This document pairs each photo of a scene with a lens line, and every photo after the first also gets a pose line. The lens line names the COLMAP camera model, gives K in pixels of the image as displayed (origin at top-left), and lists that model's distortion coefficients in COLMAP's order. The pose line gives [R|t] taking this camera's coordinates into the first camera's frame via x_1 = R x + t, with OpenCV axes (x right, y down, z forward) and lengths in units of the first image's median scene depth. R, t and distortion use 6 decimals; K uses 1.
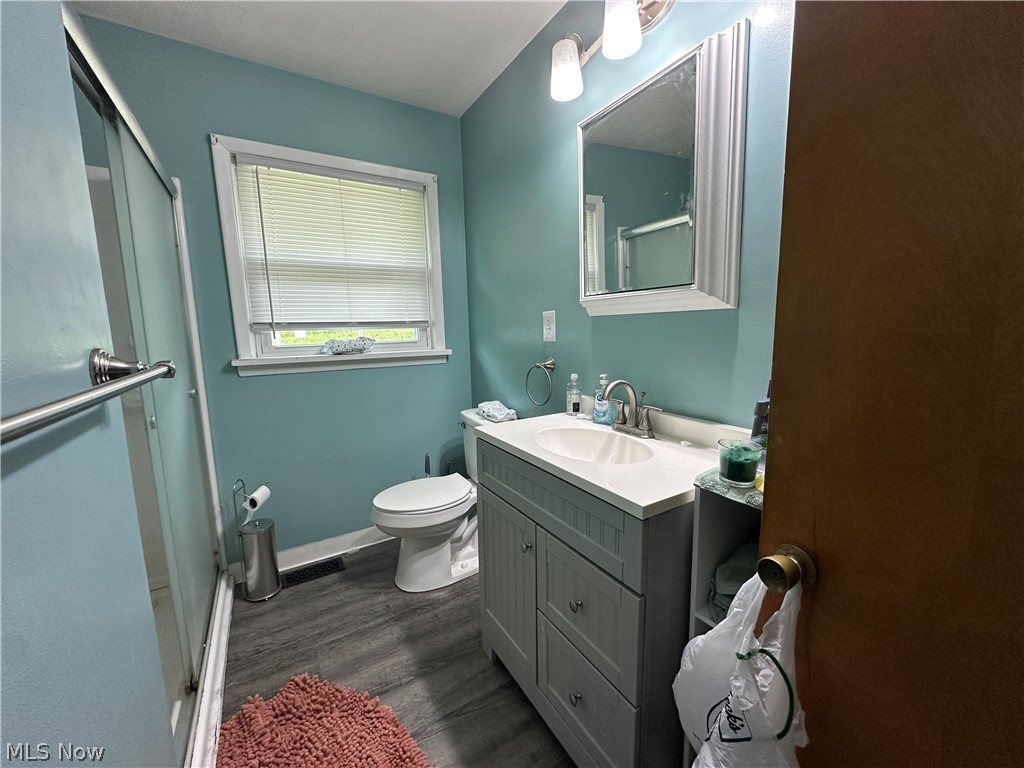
lens RADIAL K [[408.4, 0, 512.6], [0, 408.4, 383.5], [0, 0, 1]] dist [-0.006545, 0.000364]
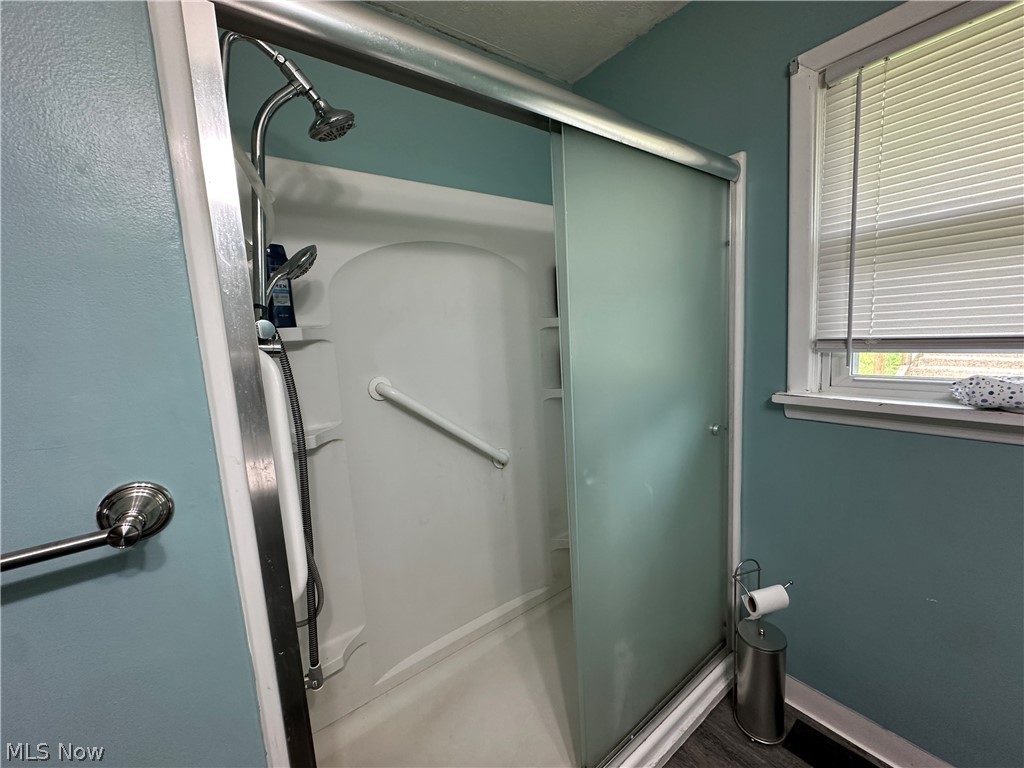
lens RADIAL K [[408.4, 0, 512.6], [0, 408.4, 383.5], [0, 0, 1]] dist [-0.006545, 0.000364]
pose [[0.087956, 0.142211, -0.985921, -0.041750], [-0.079775, 0.987583, 0.135334, -0.129775], [0.992925, 0.066748, 0.098208, 0.472182]]
